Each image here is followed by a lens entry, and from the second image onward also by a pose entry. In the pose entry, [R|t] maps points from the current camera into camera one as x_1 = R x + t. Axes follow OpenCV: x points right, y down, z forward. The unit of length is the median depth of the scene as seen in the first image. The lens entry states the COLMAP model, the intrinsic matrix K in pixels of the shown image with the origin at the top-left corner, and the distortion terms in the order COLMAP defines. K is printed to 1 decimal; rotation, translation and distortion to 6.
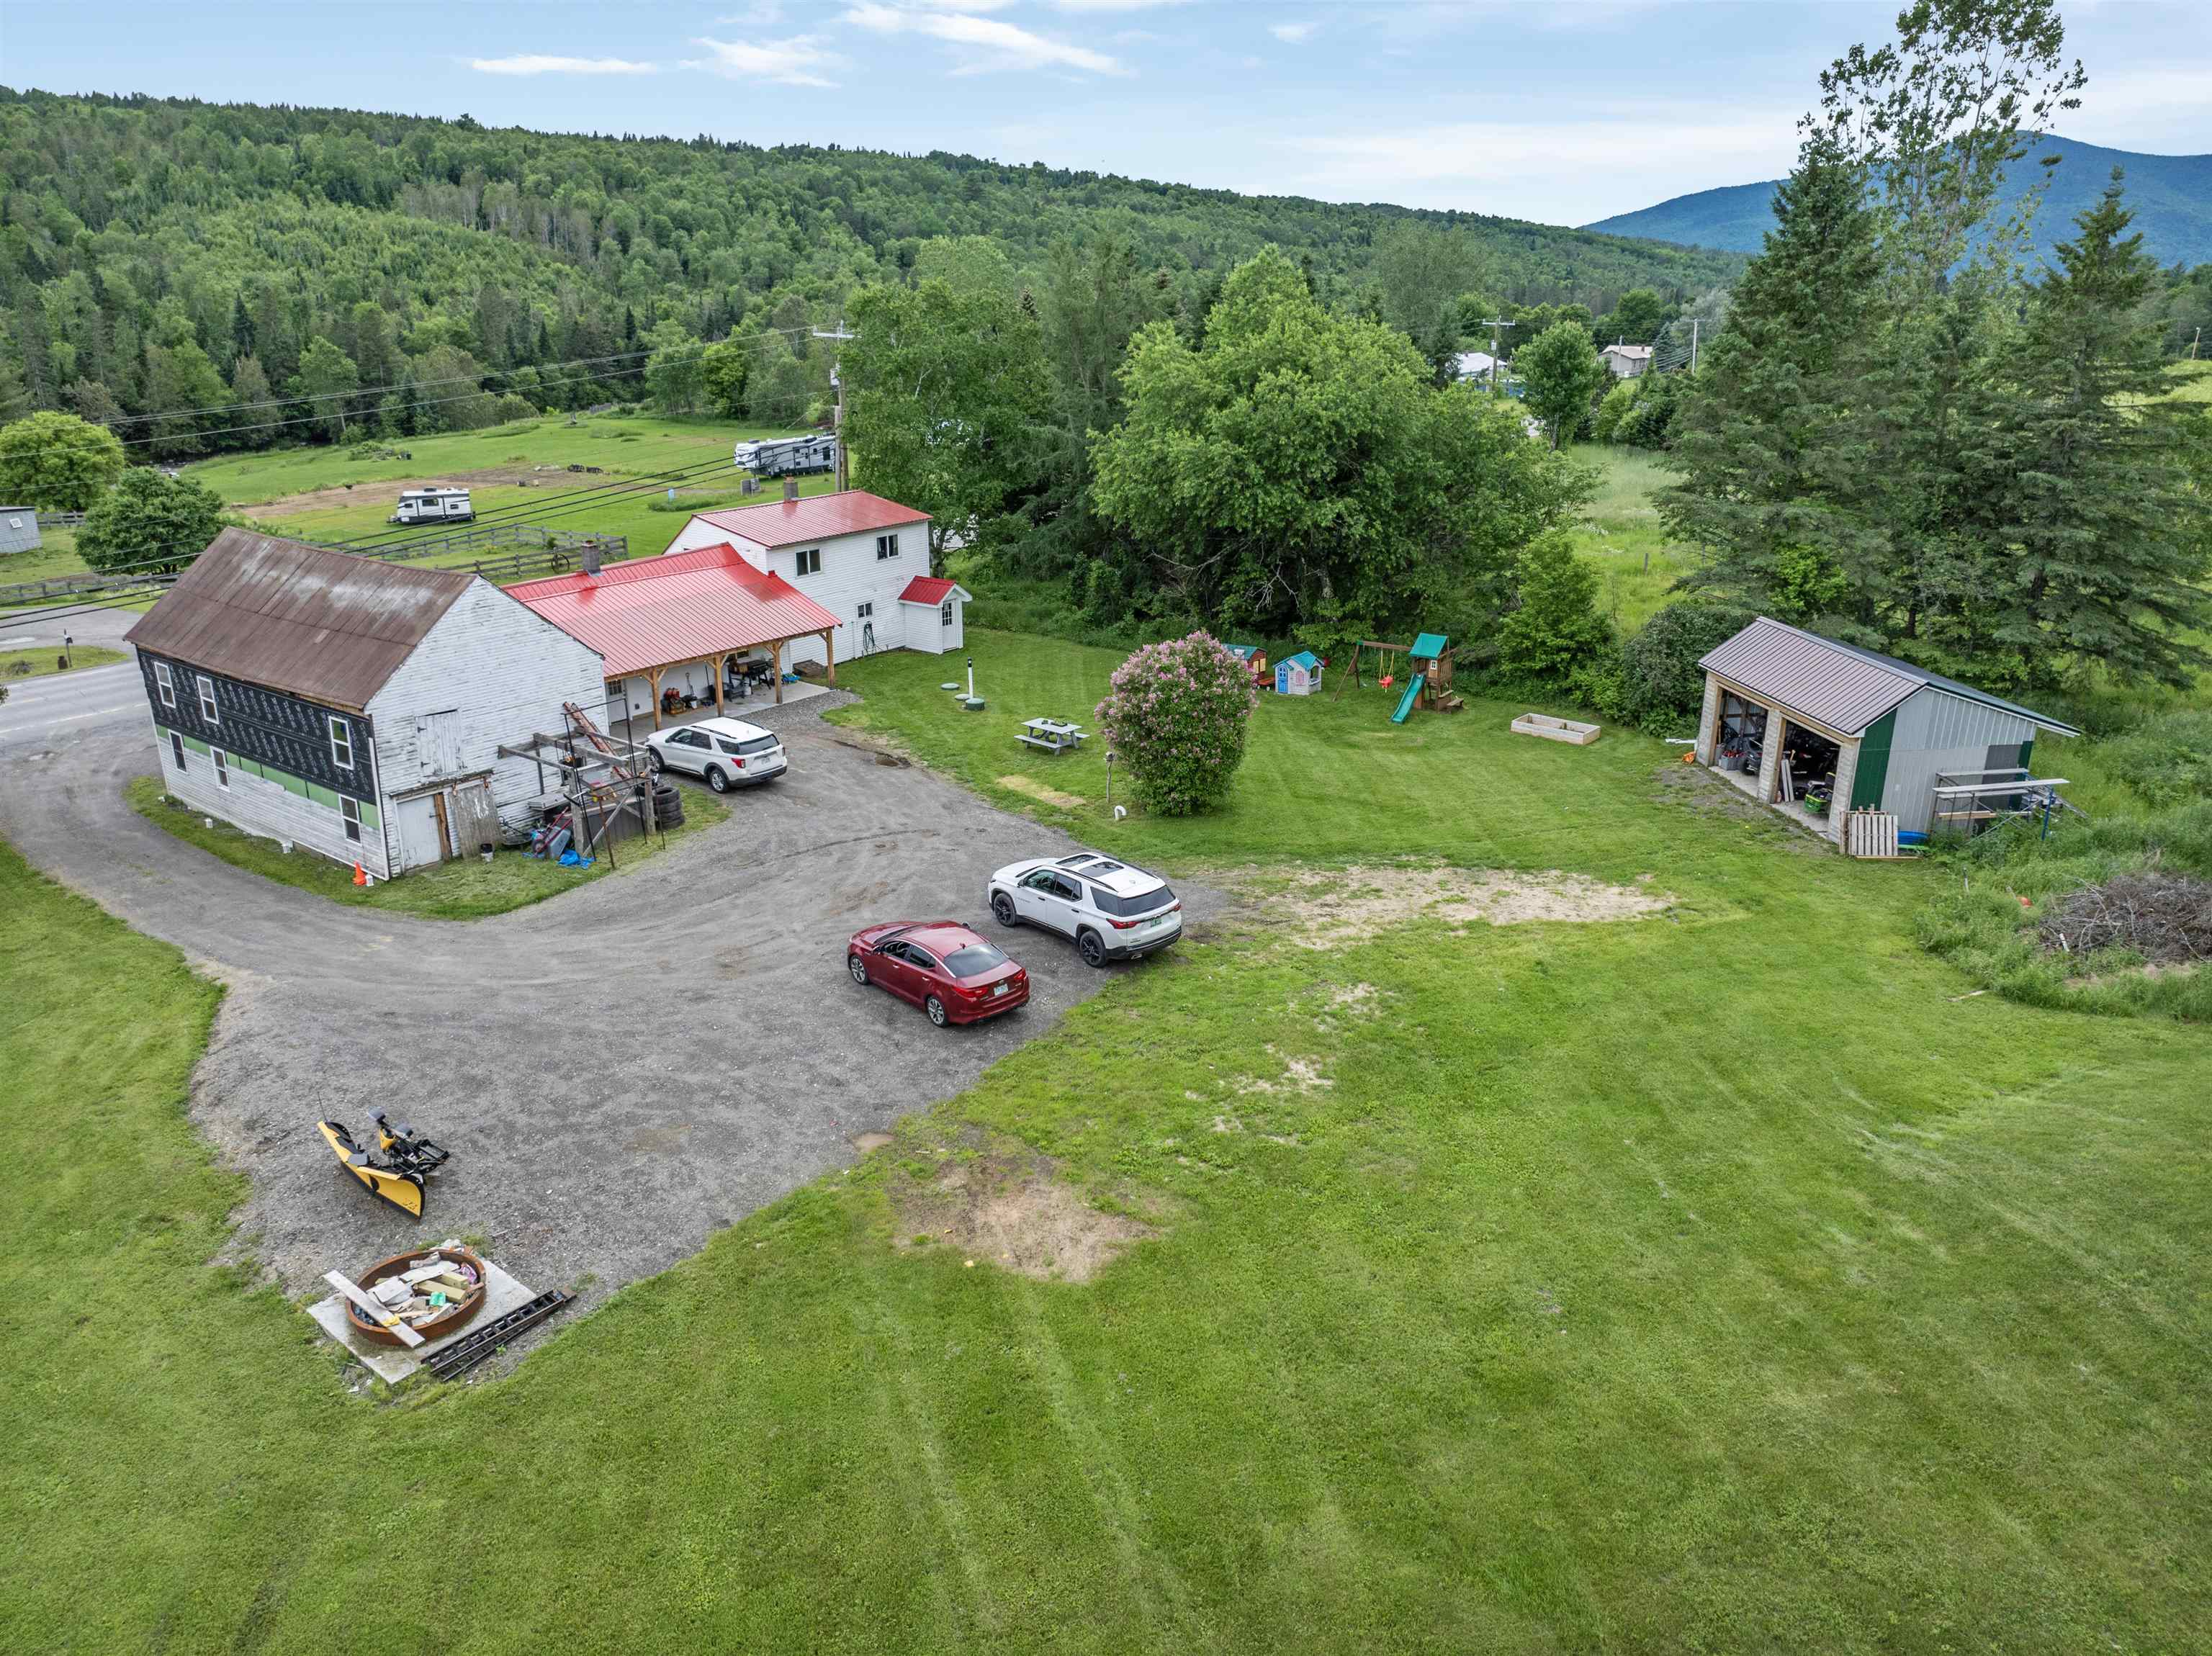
lens RADIAL K [[1558.2, 0, 1111.8], [0, 1558.2, 820.6], [0, 0, 1]] dist [-0.047972, 0.020795]
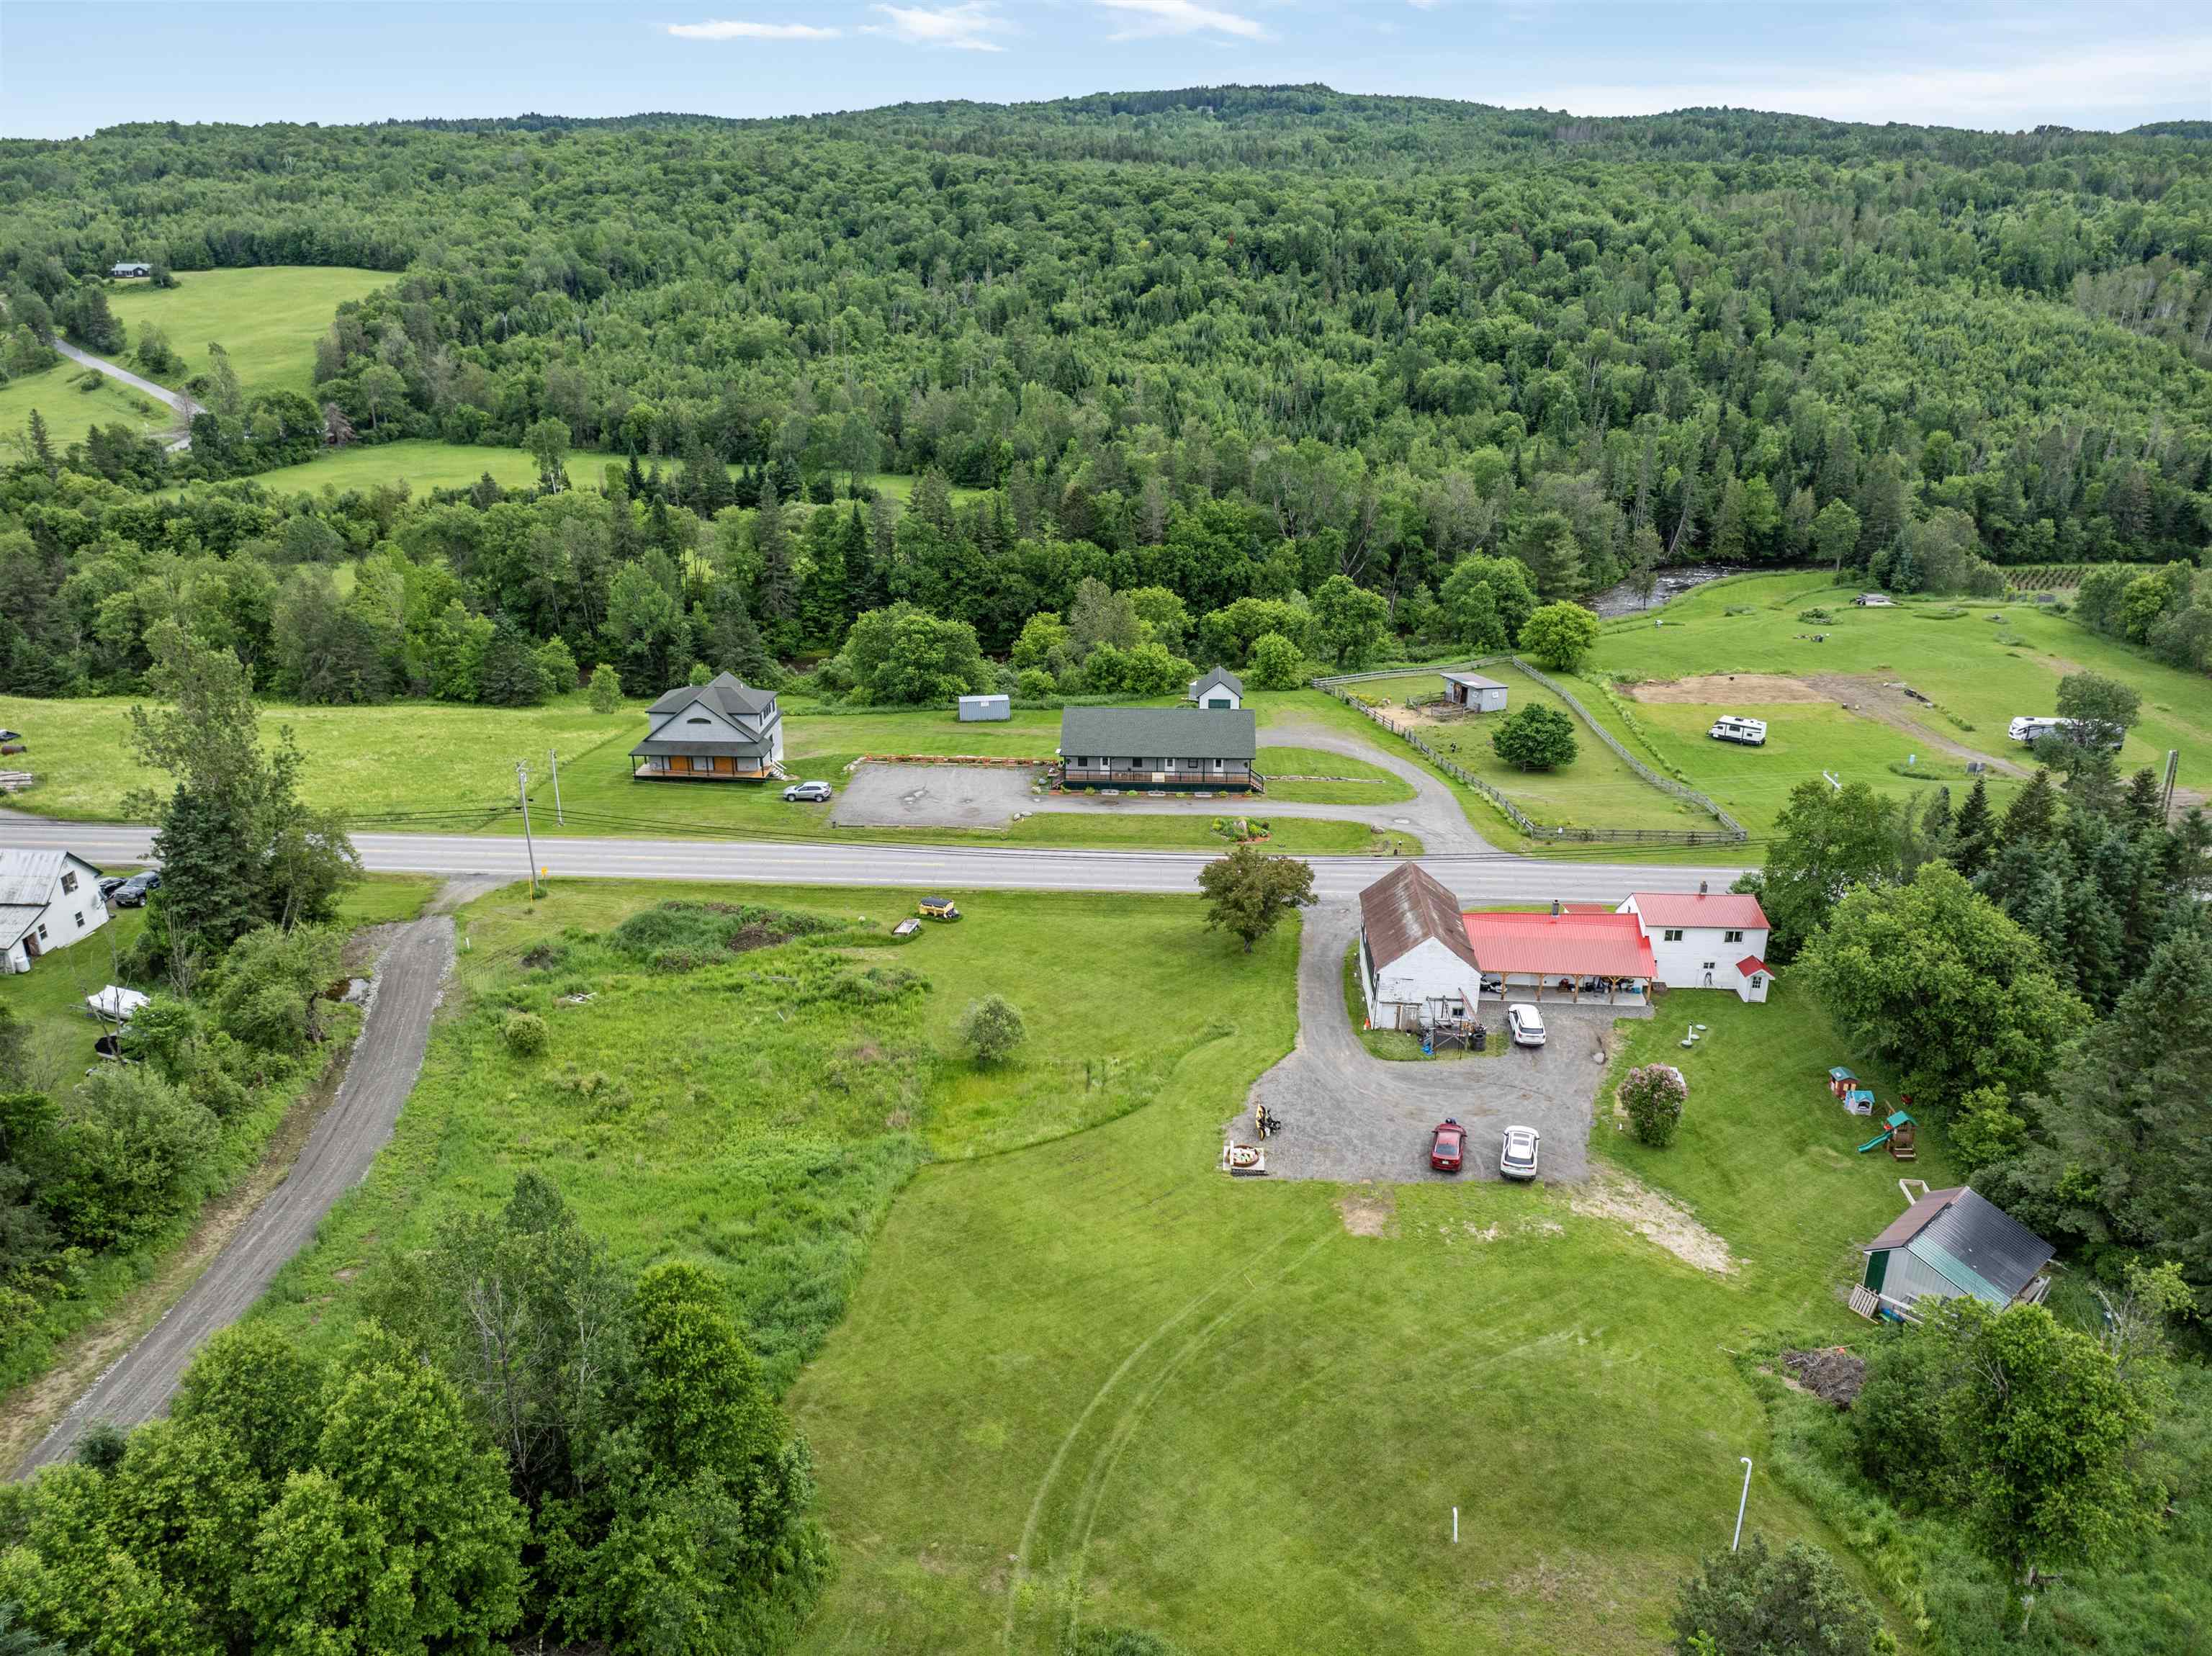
lens RADIAL K [[1558.2, 0, 1122.5], [0, 1558.2, 816.2], [0, 0, 1]] dist [-0.047972, 0.020795]
pose [[0.545668, 0.291467, -0.785680, 1.146513], [-0.279118, 0.947244, 0.157551, -0.538298], [0.790152, 0.133327, 0.598234, -0.892747]]
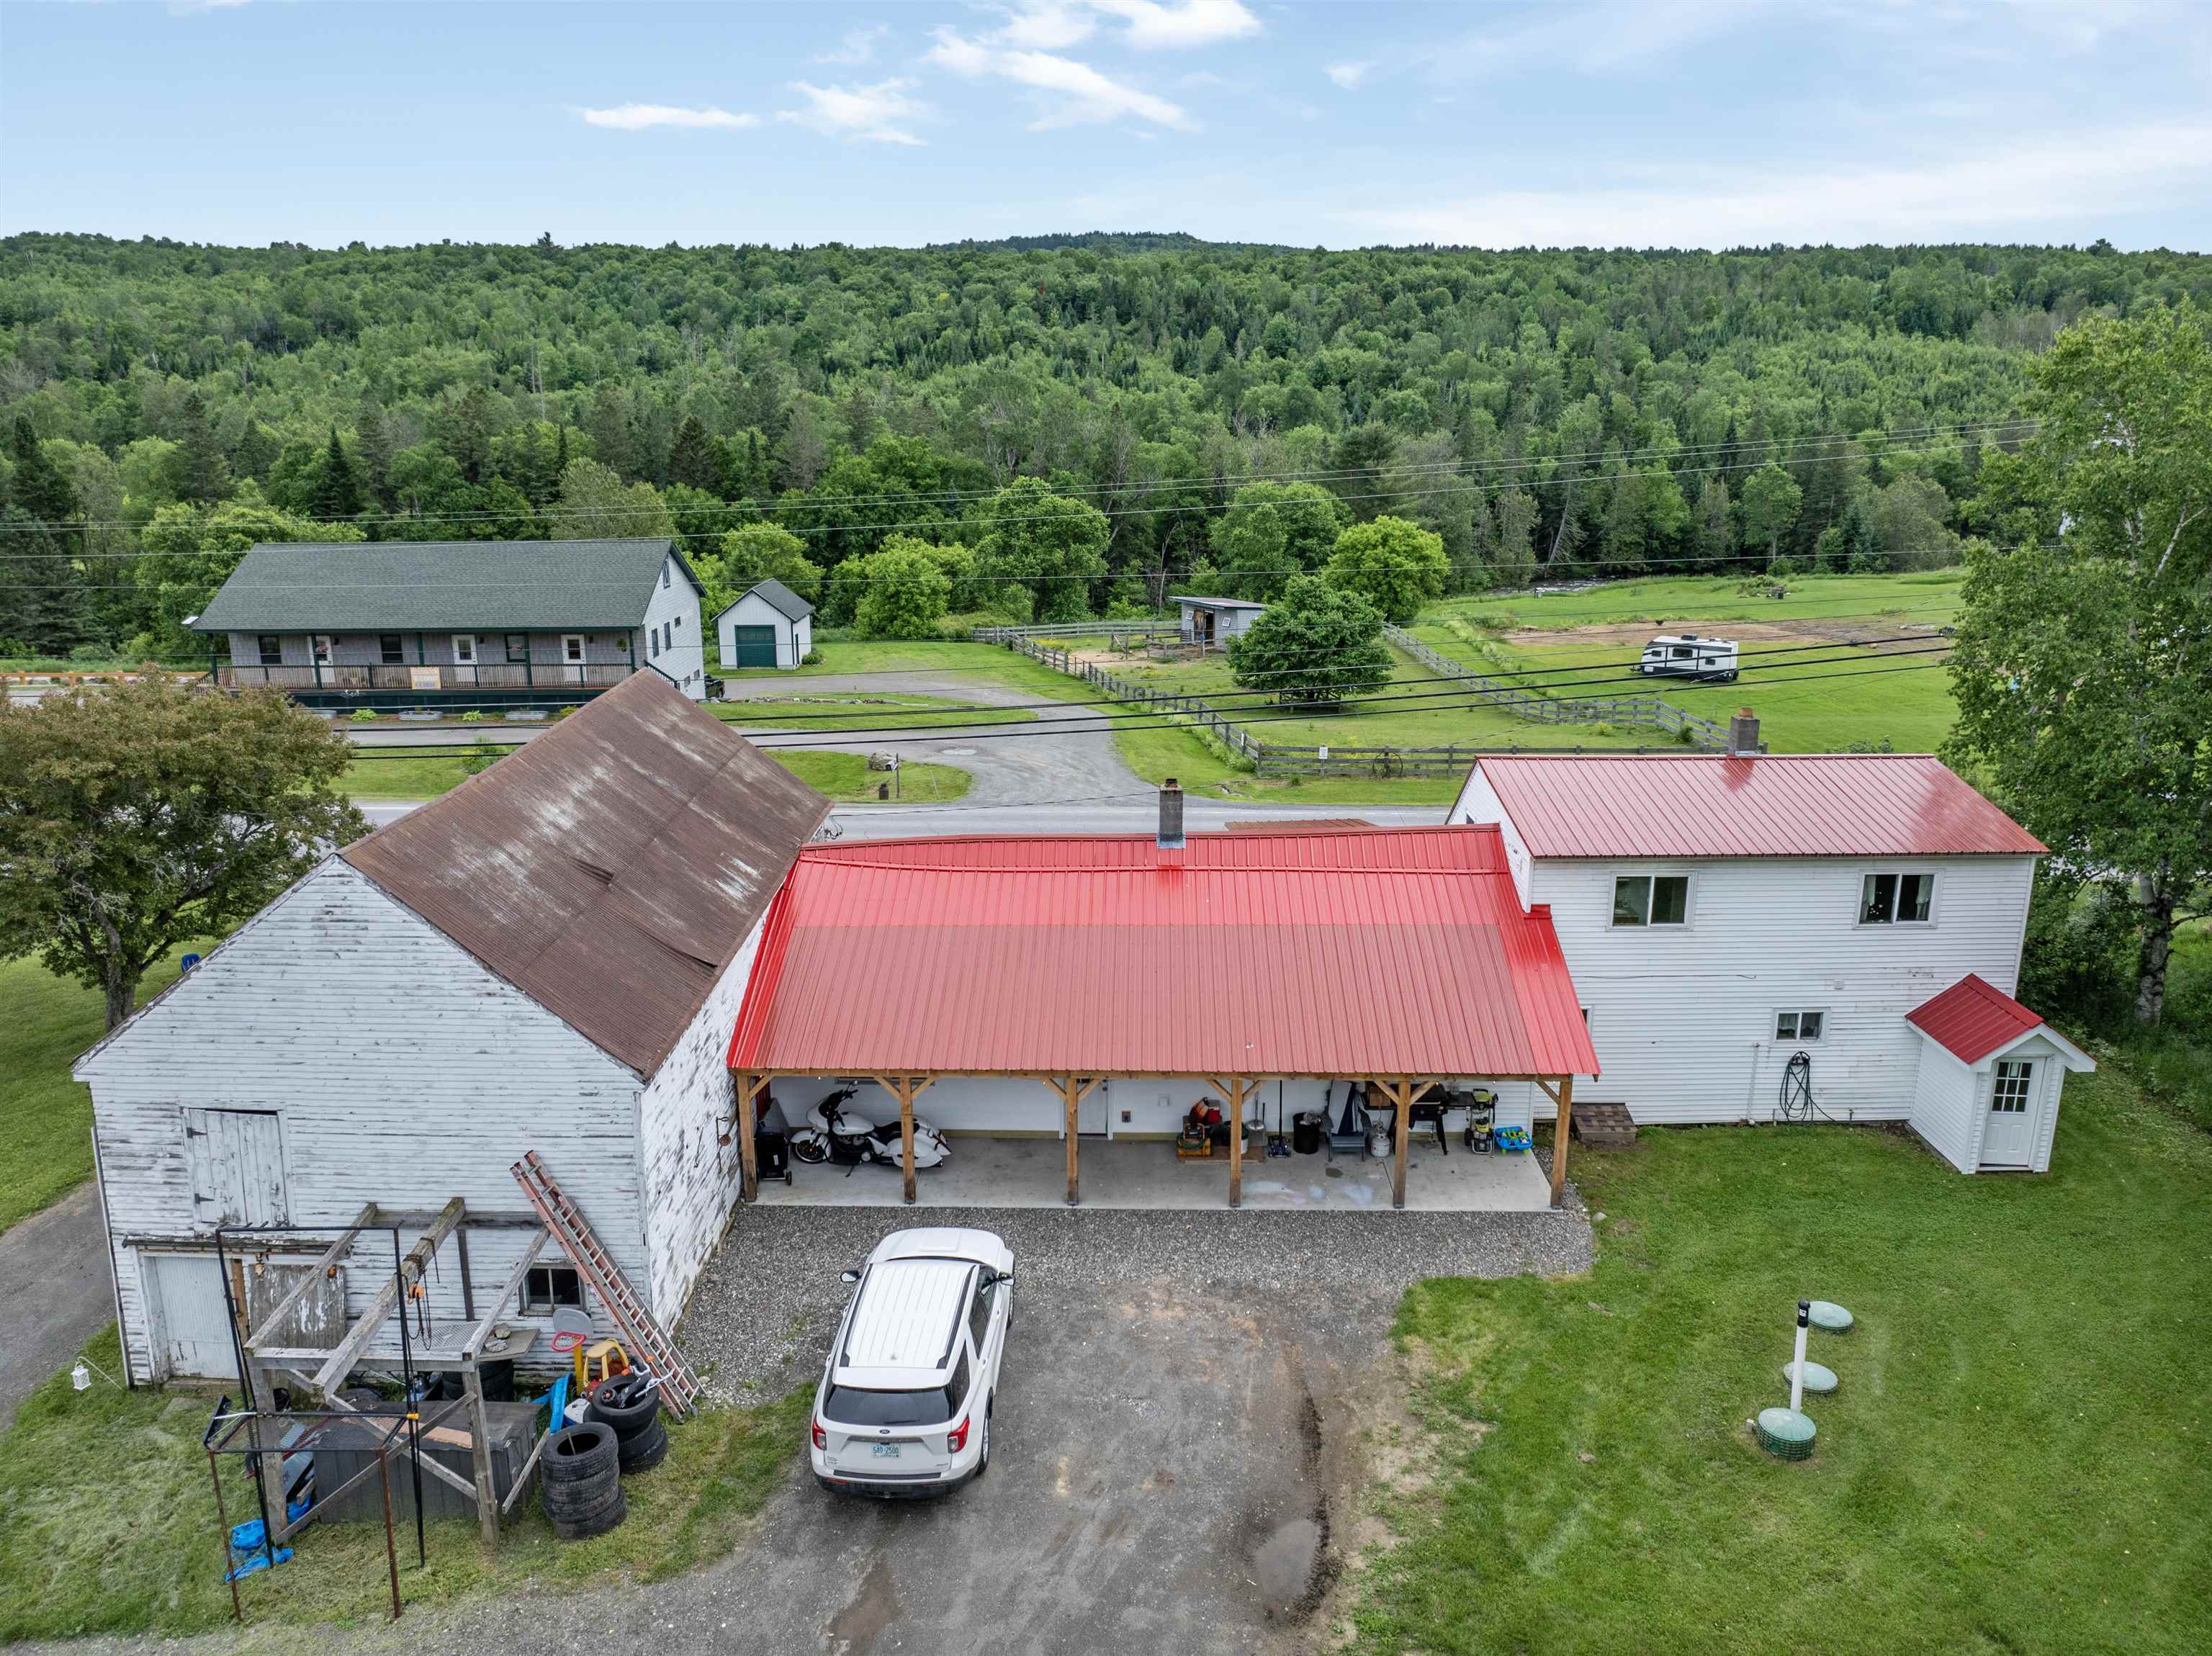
lens RADIAL K [[1558.2, 0, 1108.6], [0, 1558.2, 819.6], [0, 0, 1]] dist [-0.047972, 0.020795]
pose [[0.595358, 0.199095, -0.778402, 0.074042], [-0.263458, 0.963622, 0.044965, -0.217410], [0.759038, 0.178305, 0.626154, 0.768279]]
